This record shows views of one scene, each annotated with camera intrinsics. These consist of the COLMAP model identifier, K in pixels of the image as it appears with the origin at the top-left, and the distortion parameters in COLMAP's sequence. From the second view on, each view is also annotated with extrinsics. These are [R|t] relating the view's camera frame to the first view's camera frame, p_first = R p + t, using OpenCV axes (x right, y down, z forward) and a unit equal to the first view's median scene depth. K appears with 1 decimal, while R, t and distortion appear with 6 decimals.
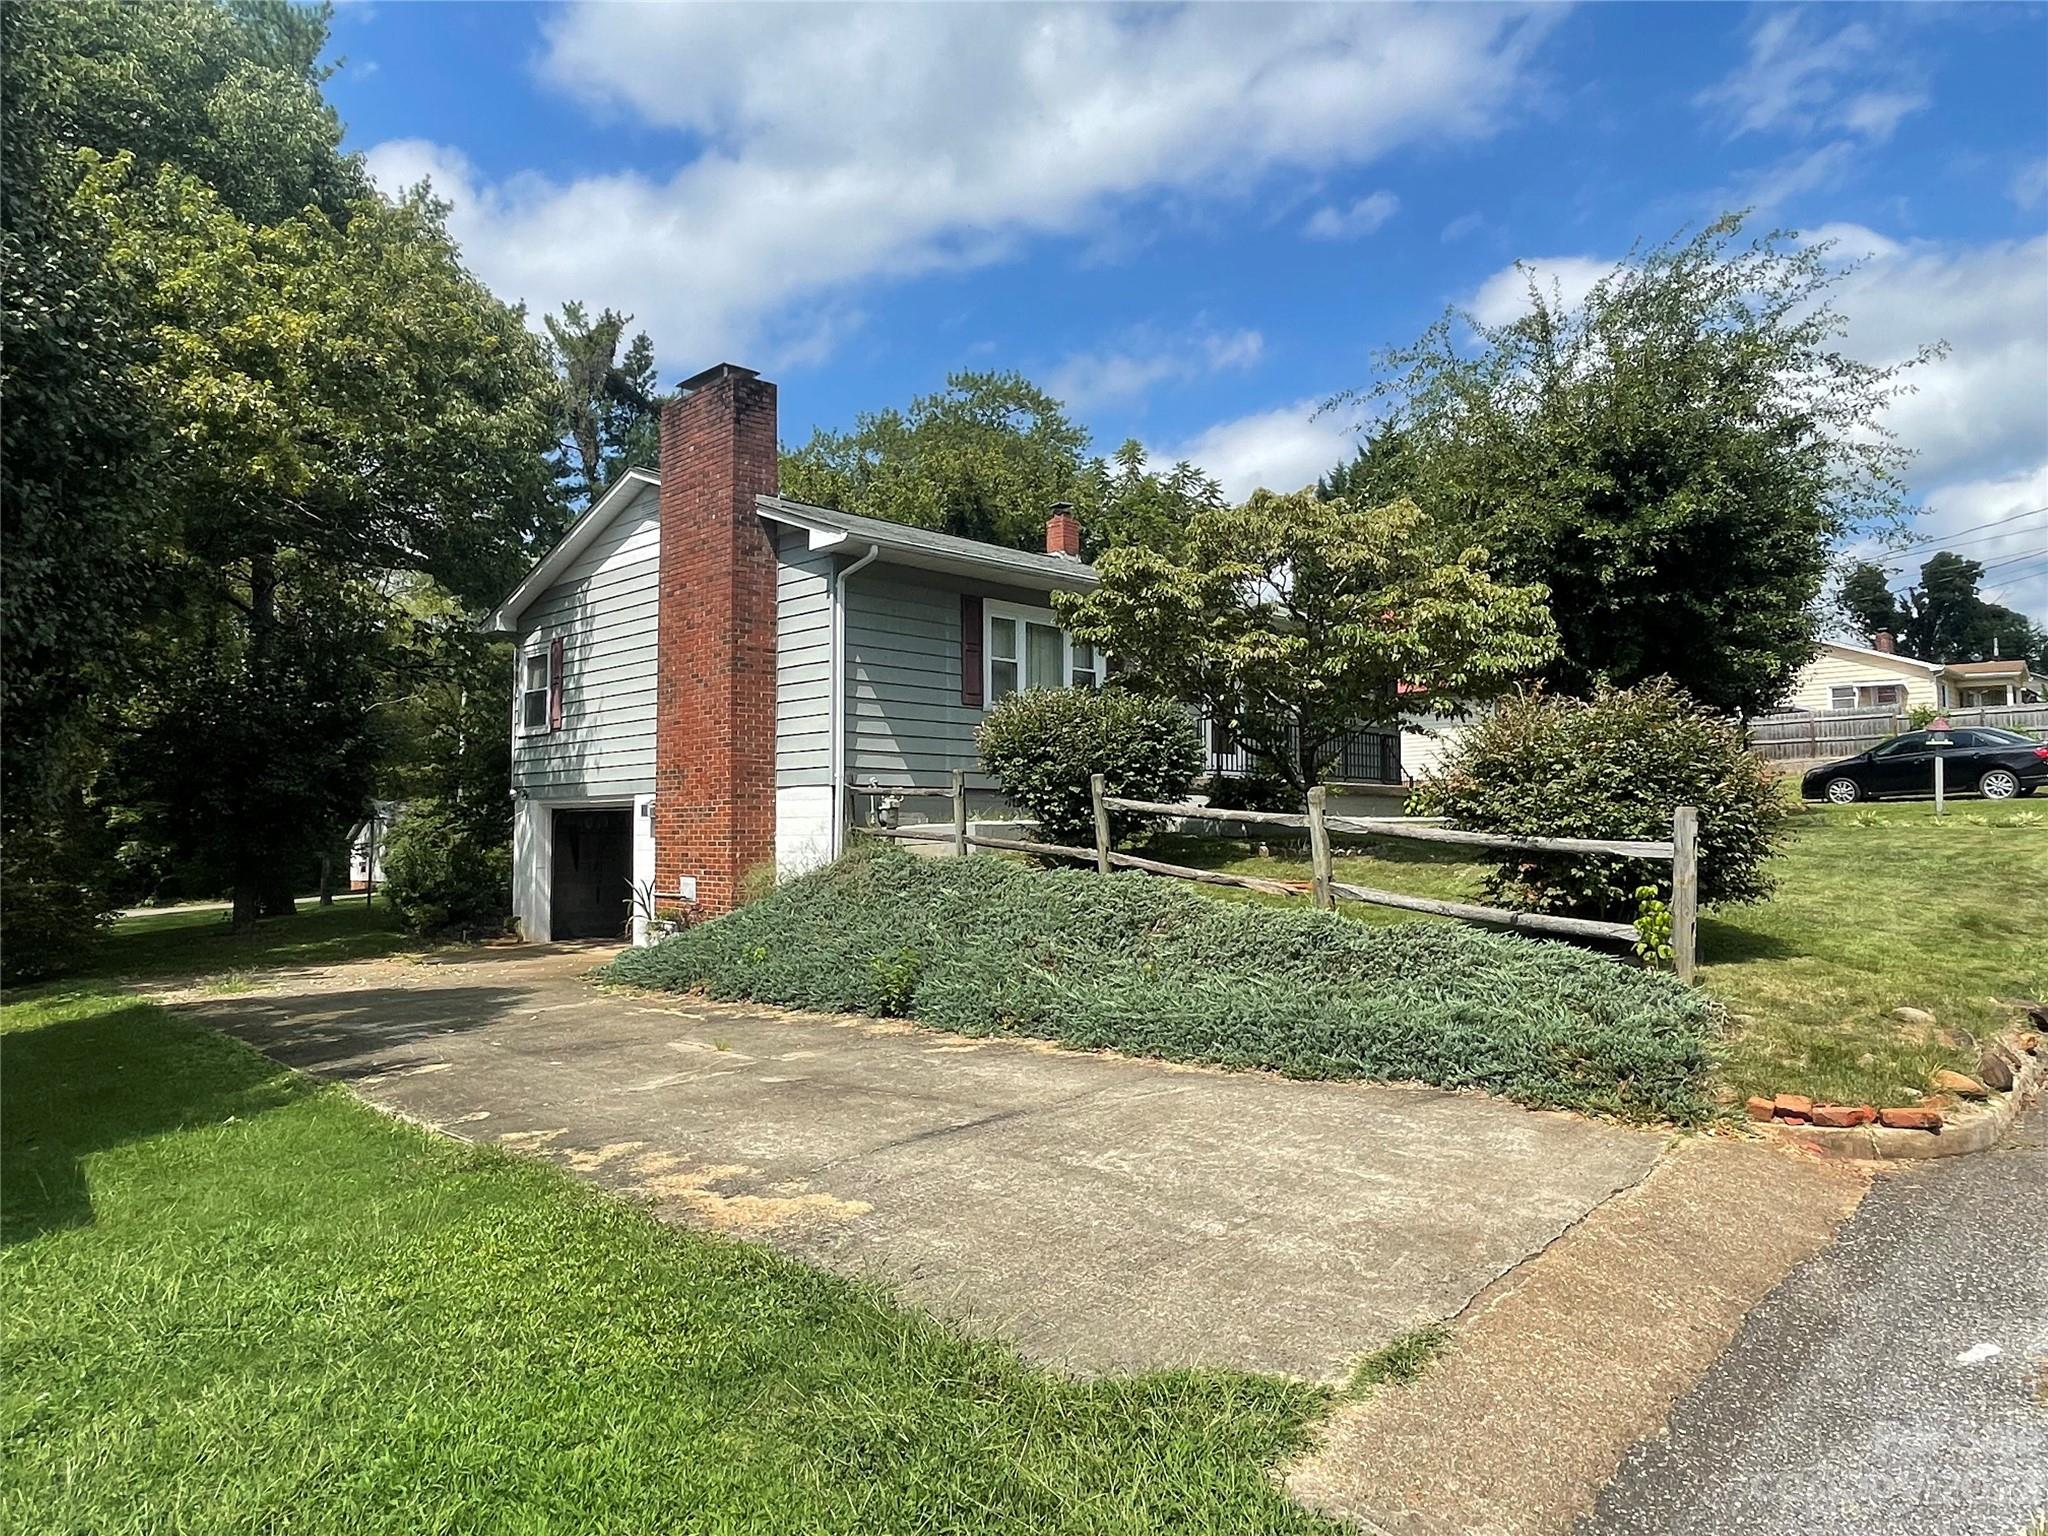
lens RADIAL K [[1328.9, 0, 1008.9], [0, 1328.9, 763.3], [0, 0, 1]] dist [-0.005910, 0.004659]
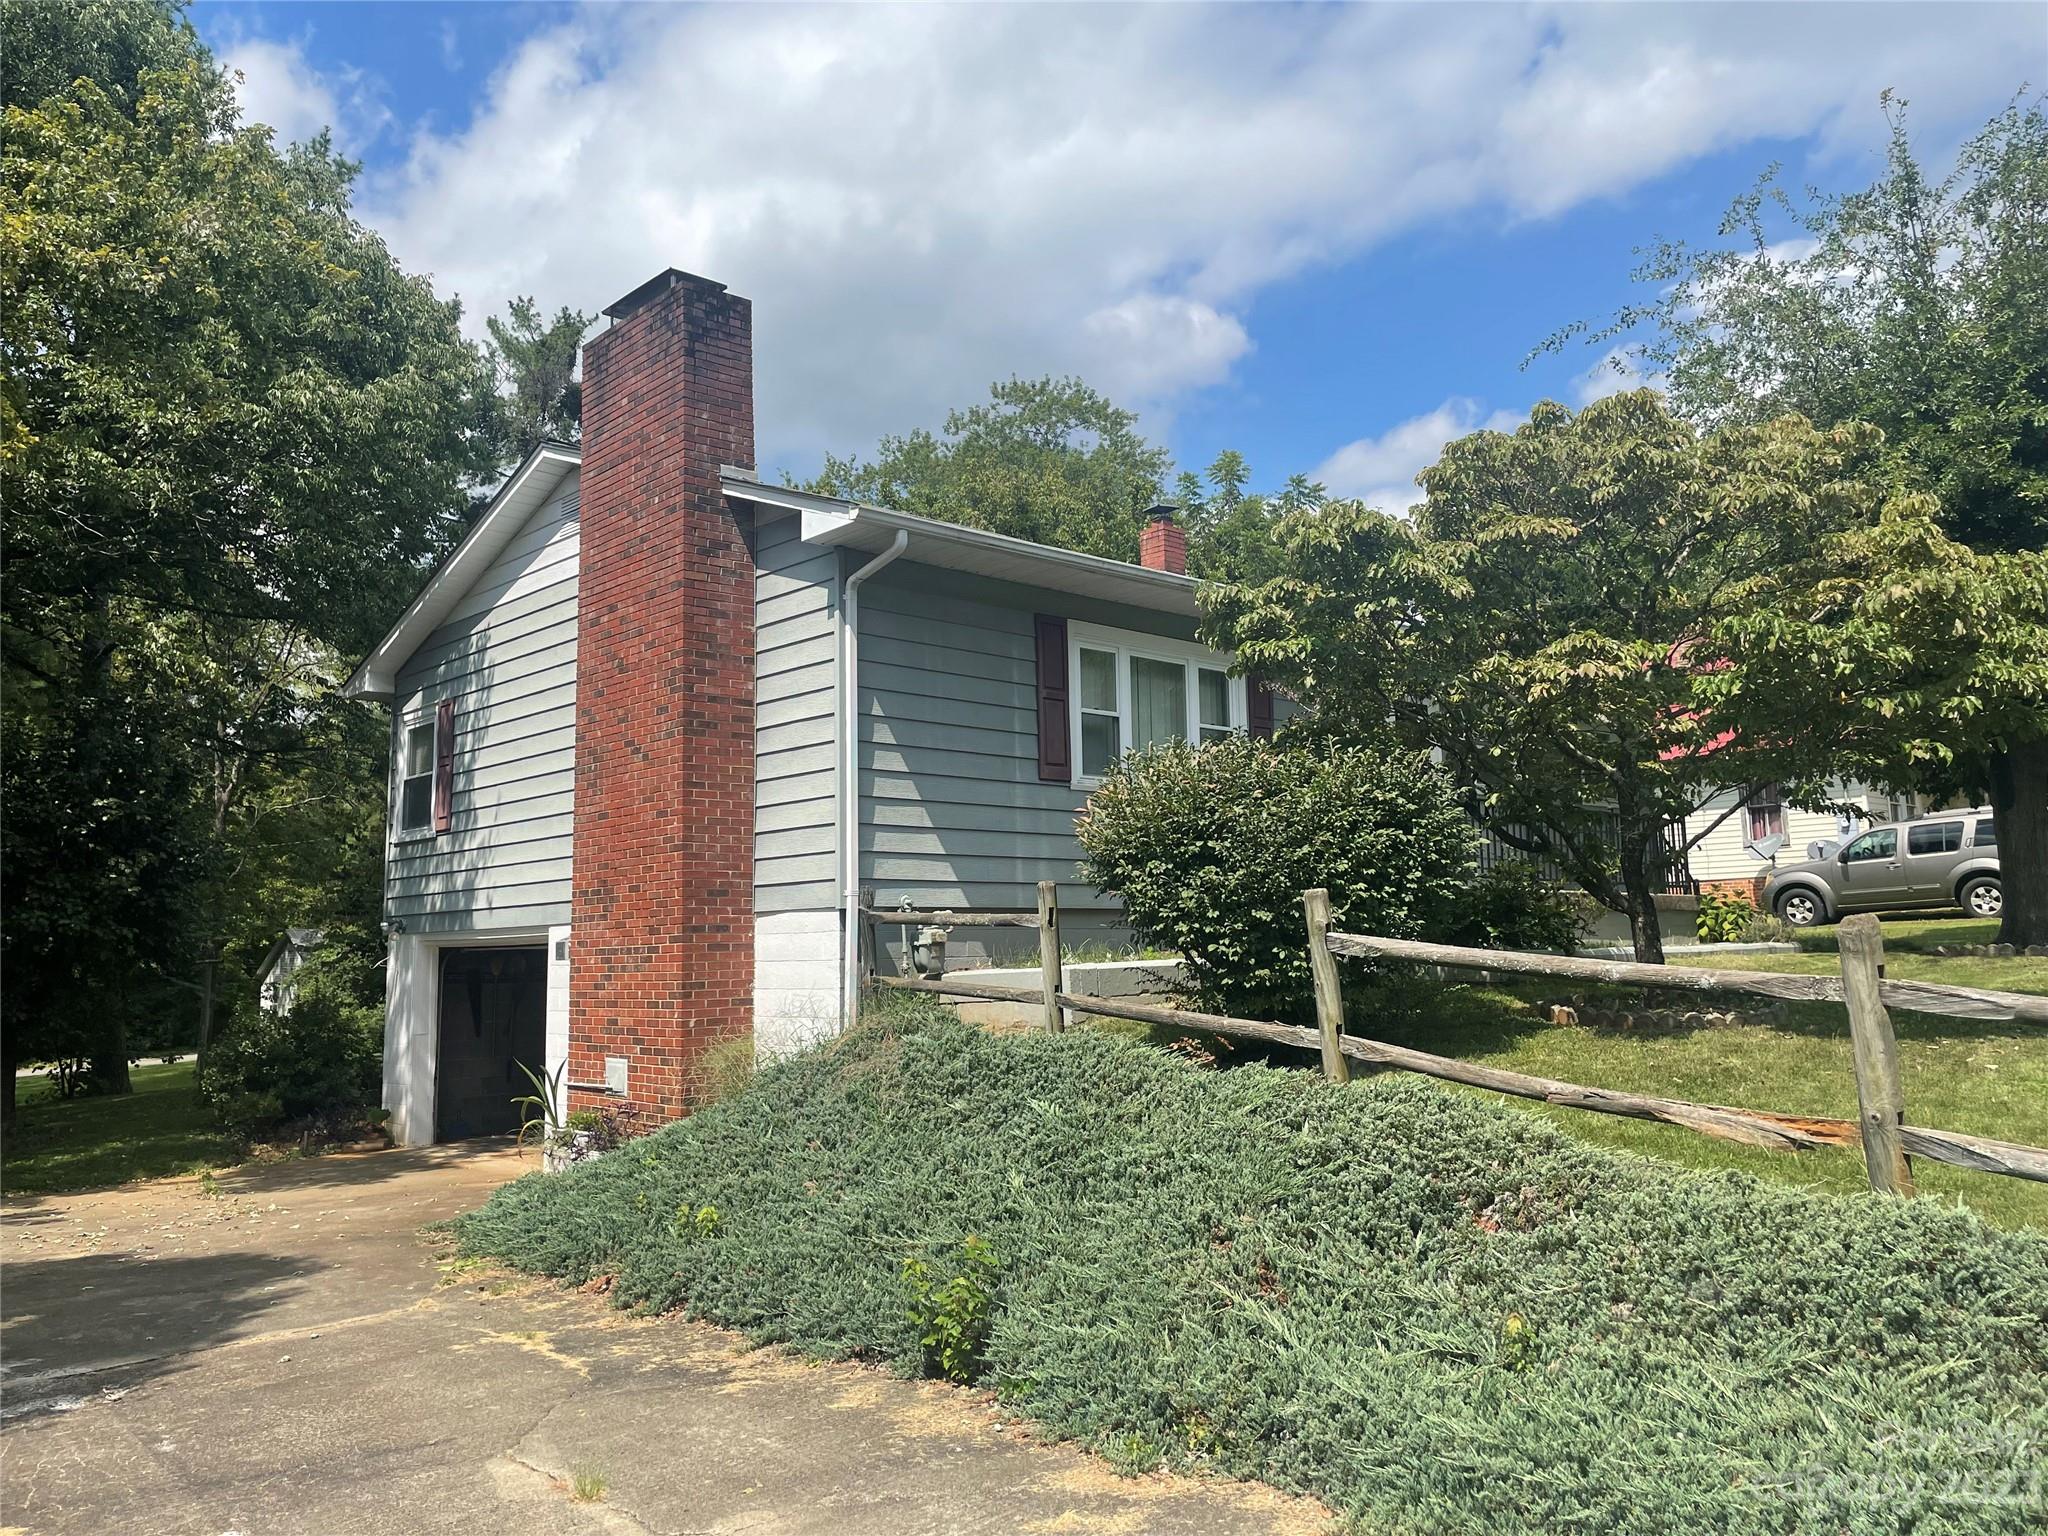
lens RADIAL K [[1571.5, 0, 1035.9], [0, 1571.5, 751.6], [0, 0, 1]] dist [0.087367, -0.117821]
pose [[0.999676, -0.018297, -0.017683, -0.024343], [0.016953, 0.997159, -0.073396, -0.001858], [0.018975, 0.073072, 0.997146, 0.240172]]
